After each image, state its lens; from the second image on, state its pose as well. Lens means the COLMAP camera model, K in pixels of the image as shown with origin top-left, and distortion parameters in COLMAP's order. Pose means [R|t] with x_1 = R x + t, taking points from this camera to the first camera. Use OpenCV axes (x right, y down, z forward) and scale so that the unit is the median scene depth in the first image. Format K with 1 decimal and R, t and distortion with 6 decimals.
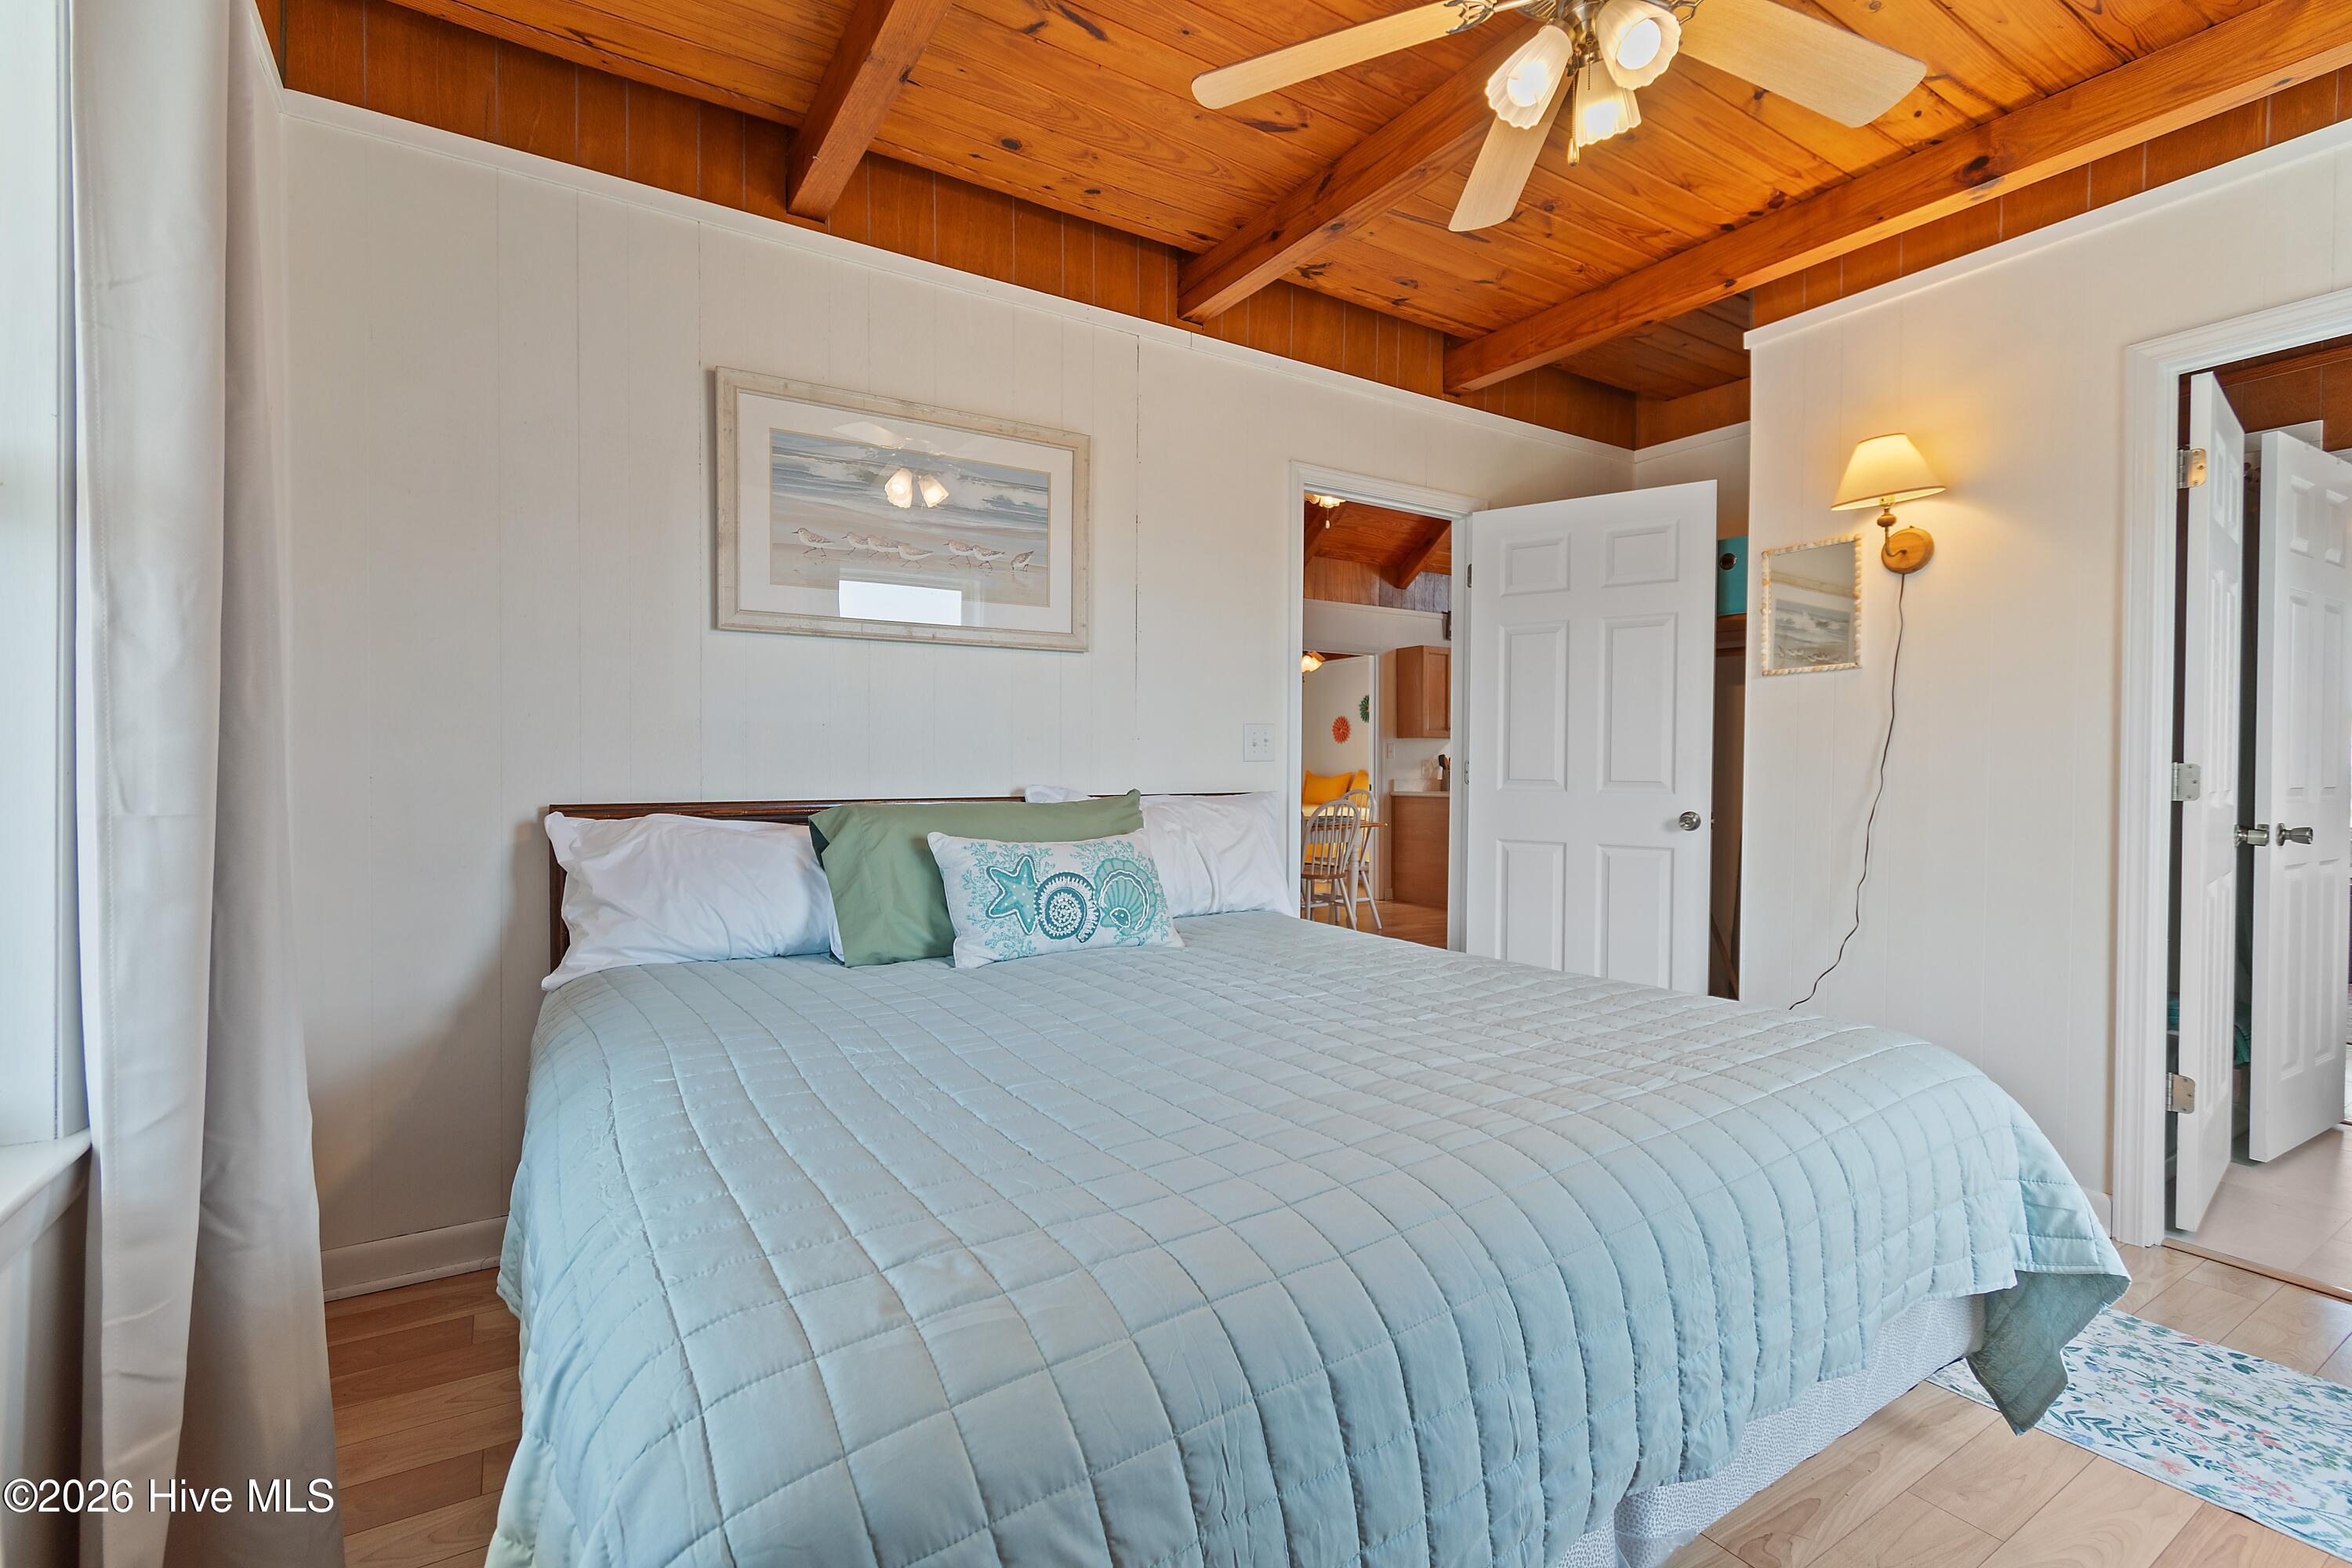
lens RADIAL K [[1039.8, 0, 1176.5], [0, 1039.8, 780.1], [0, 0, 1]] dist [0.010494, -0.004619]
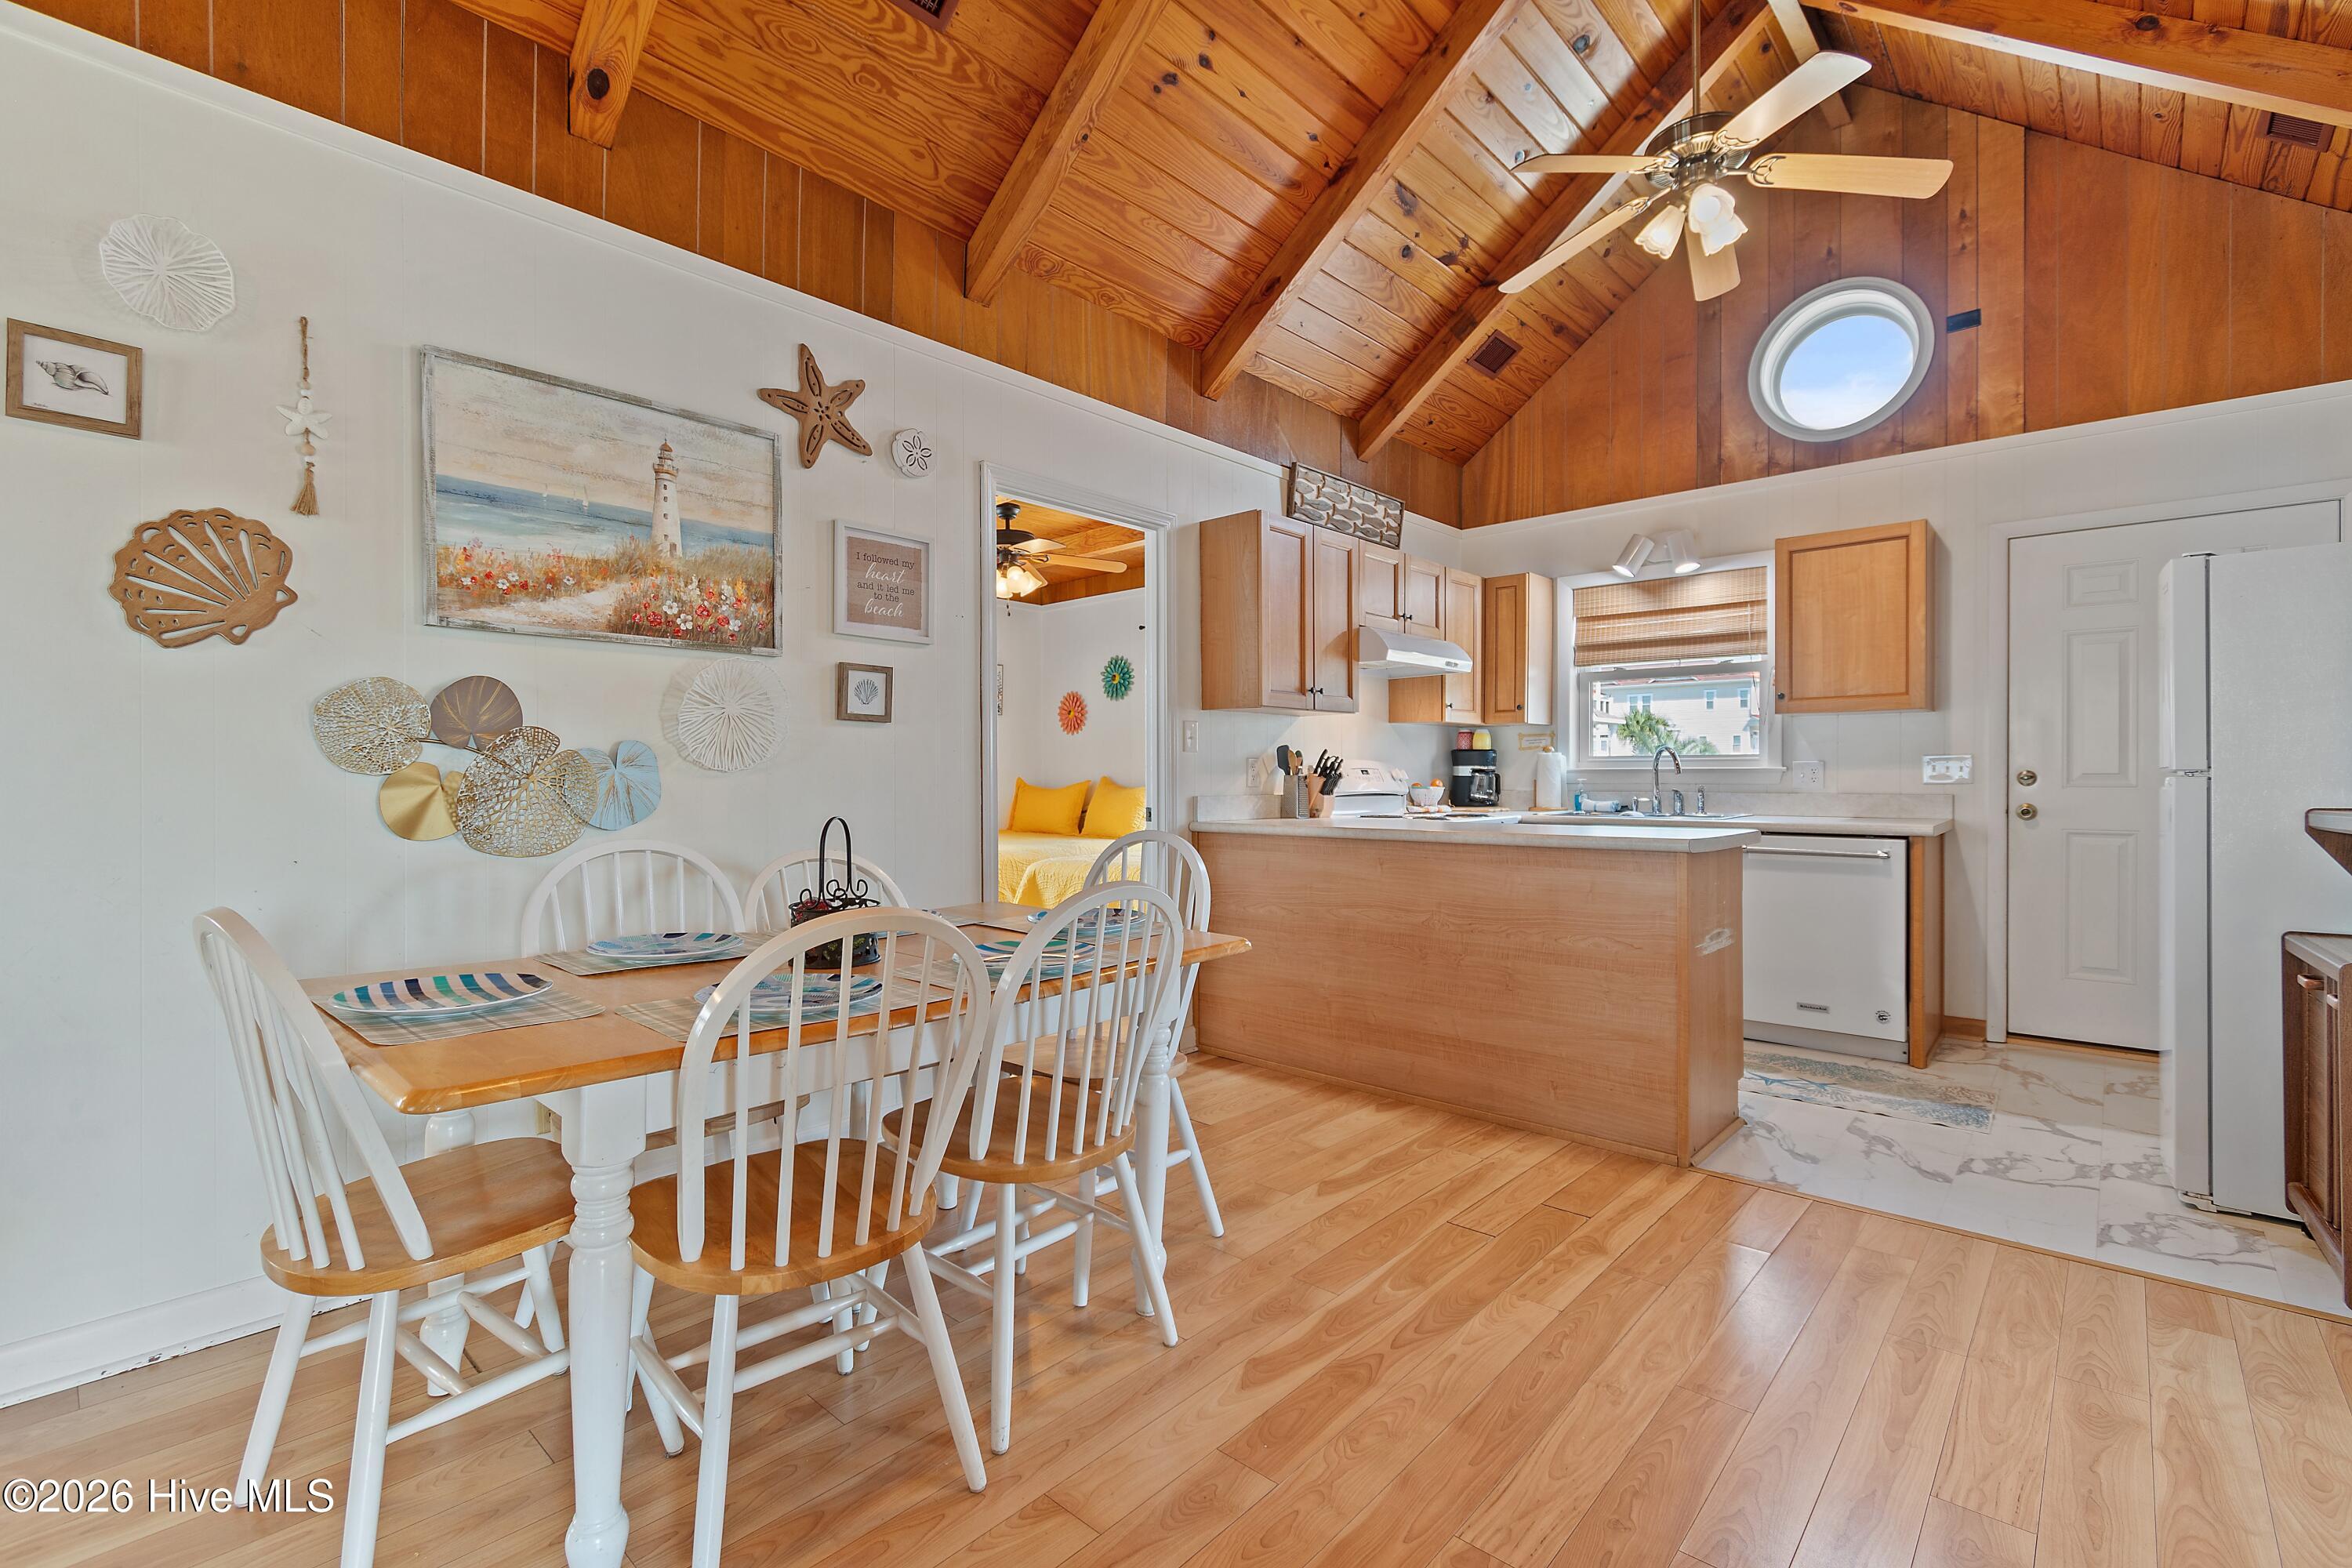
lens RADIAL K [[1039.8, 0, 1169.6], [0, 1039.8, 775.0], [0, 0, 1]] dist [0.010494, -0.004619]
pose [[0.965637, -0.008865, 0.259743, 0.072260], [0.011481, 0.999898, -0.008554, -0.006797], [-0.259640, 0.011242, 0.965640, 0.534251]]
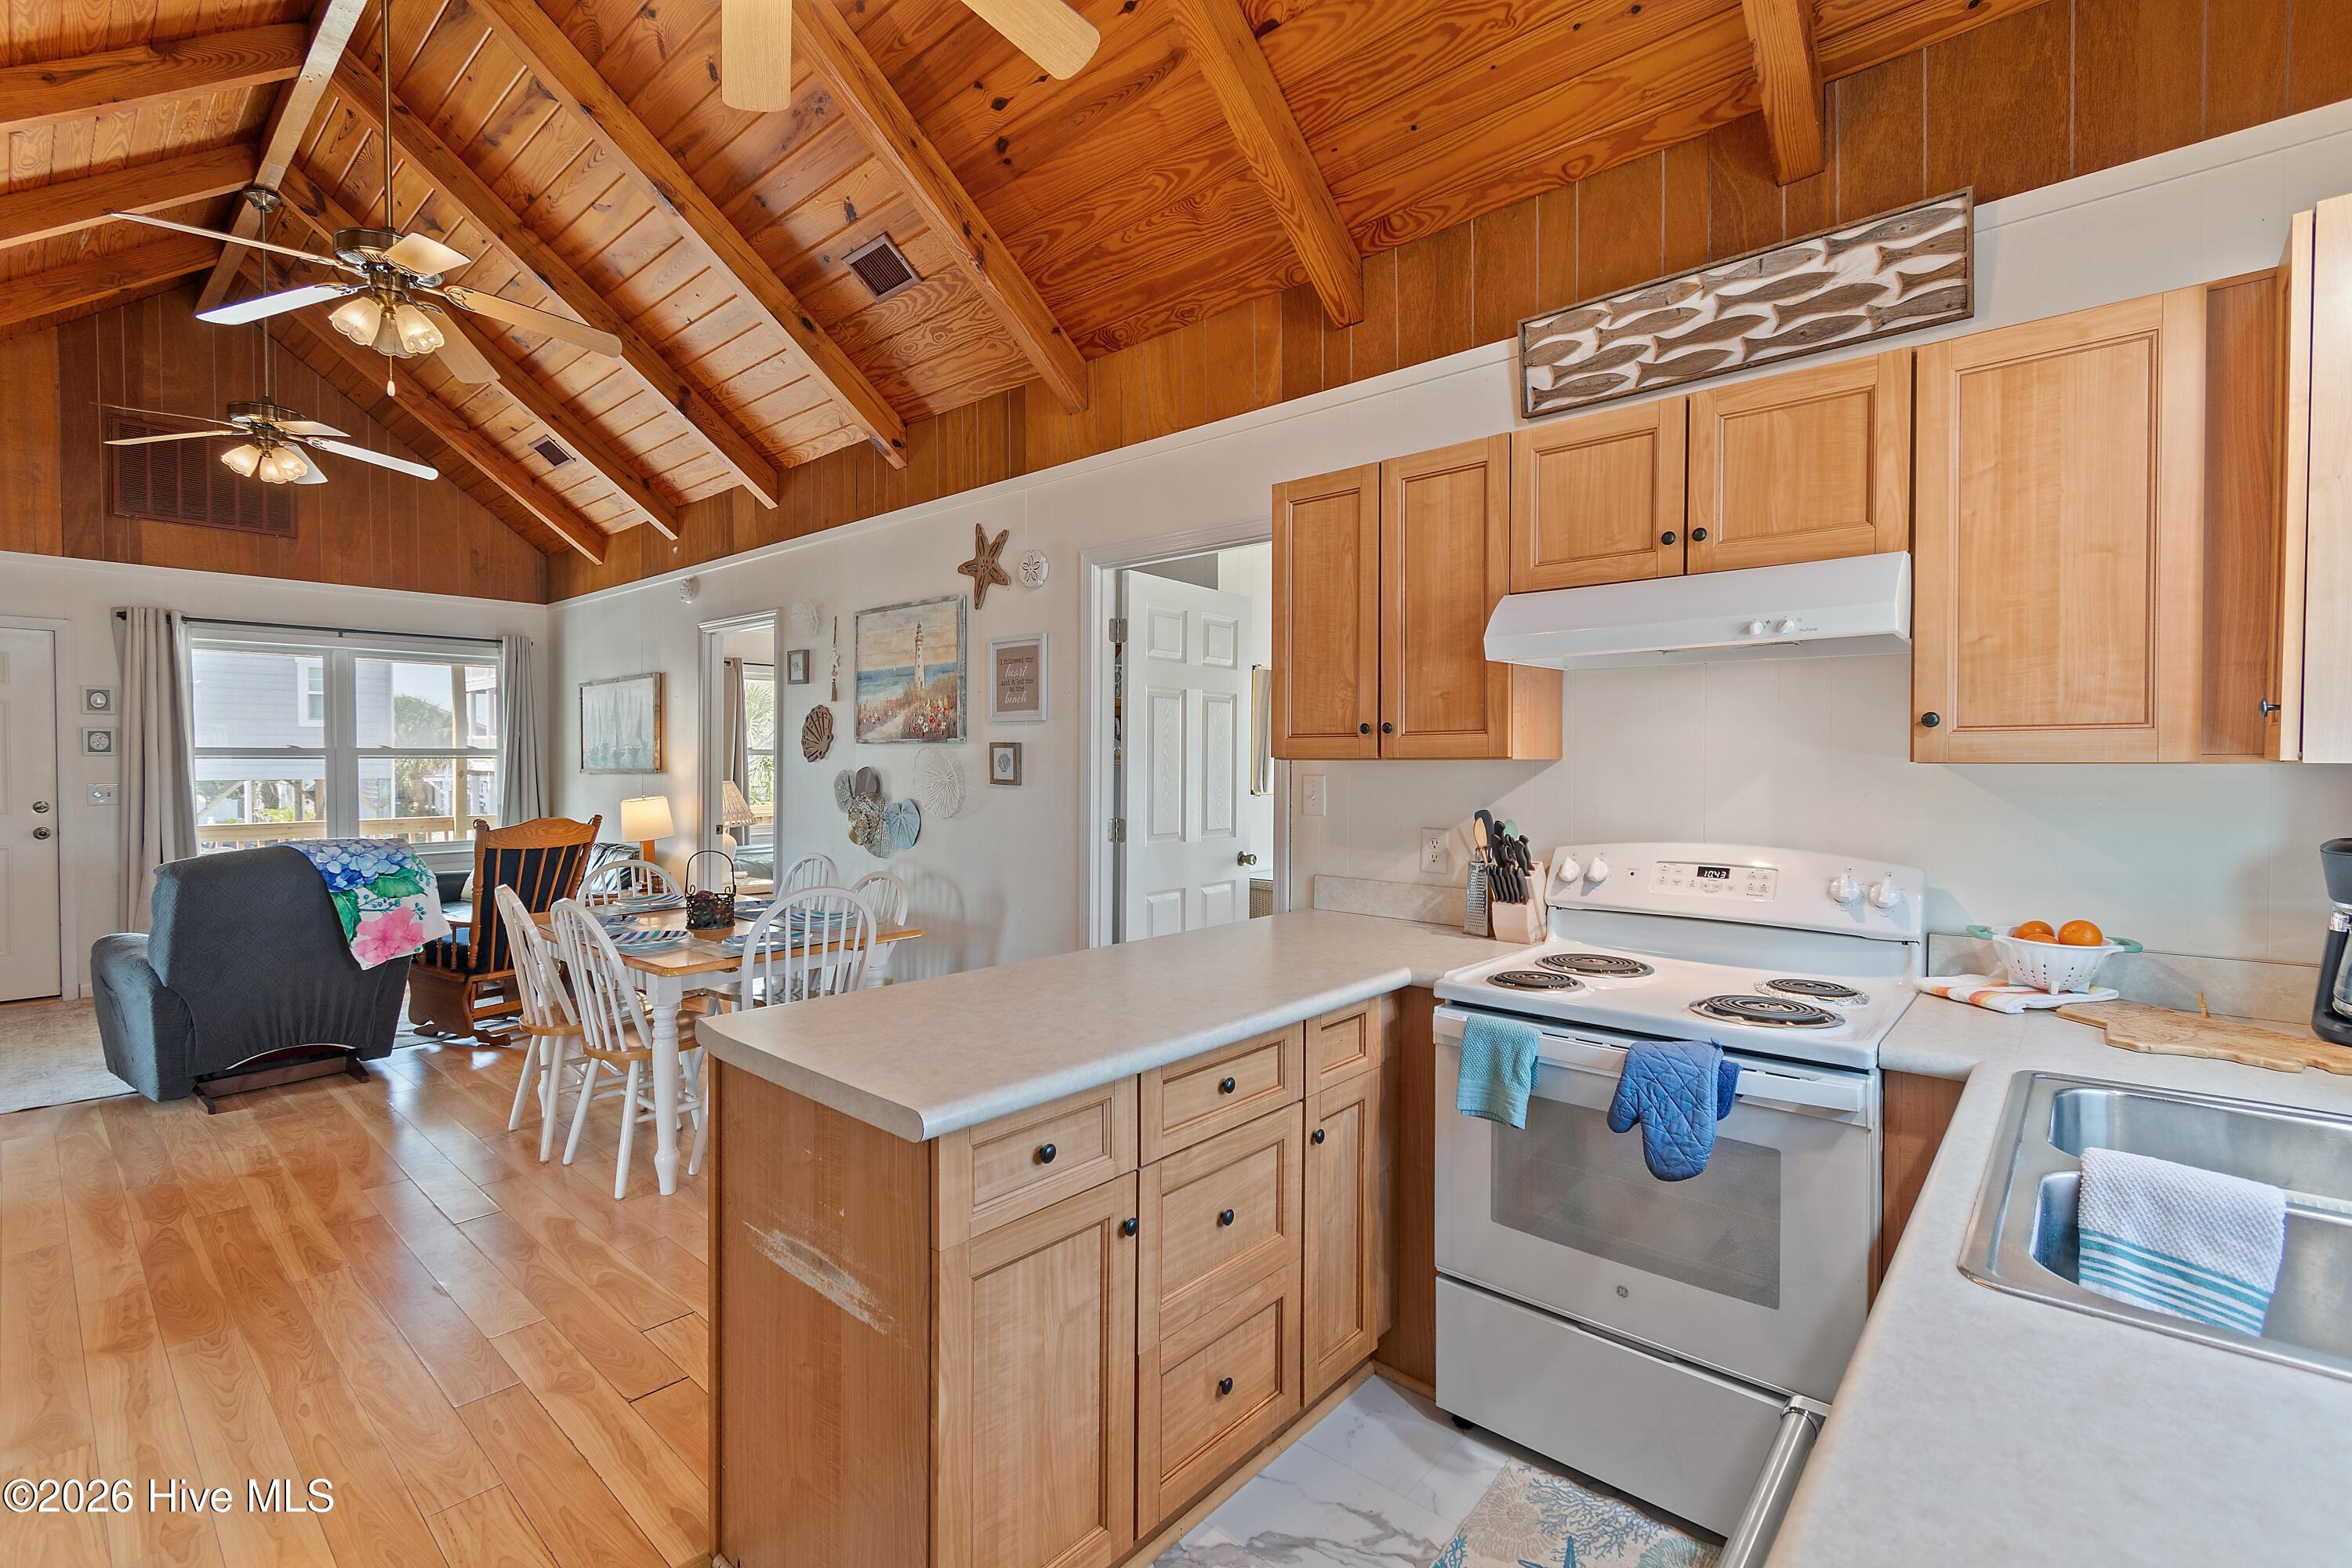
lens RADIAL K [[1039.8, 0, 1162.4], [0, 1039.8, 771.8], [0, 0, 1]] dist [0.010494, -0.004619]
pose [[0.266132, 0.008819, -0.963896, 0.526979], [-0.008041, 0.999944, 0.006928, -0.038125], [0.963903, 0.005907, 0.266188, 0.836862]]
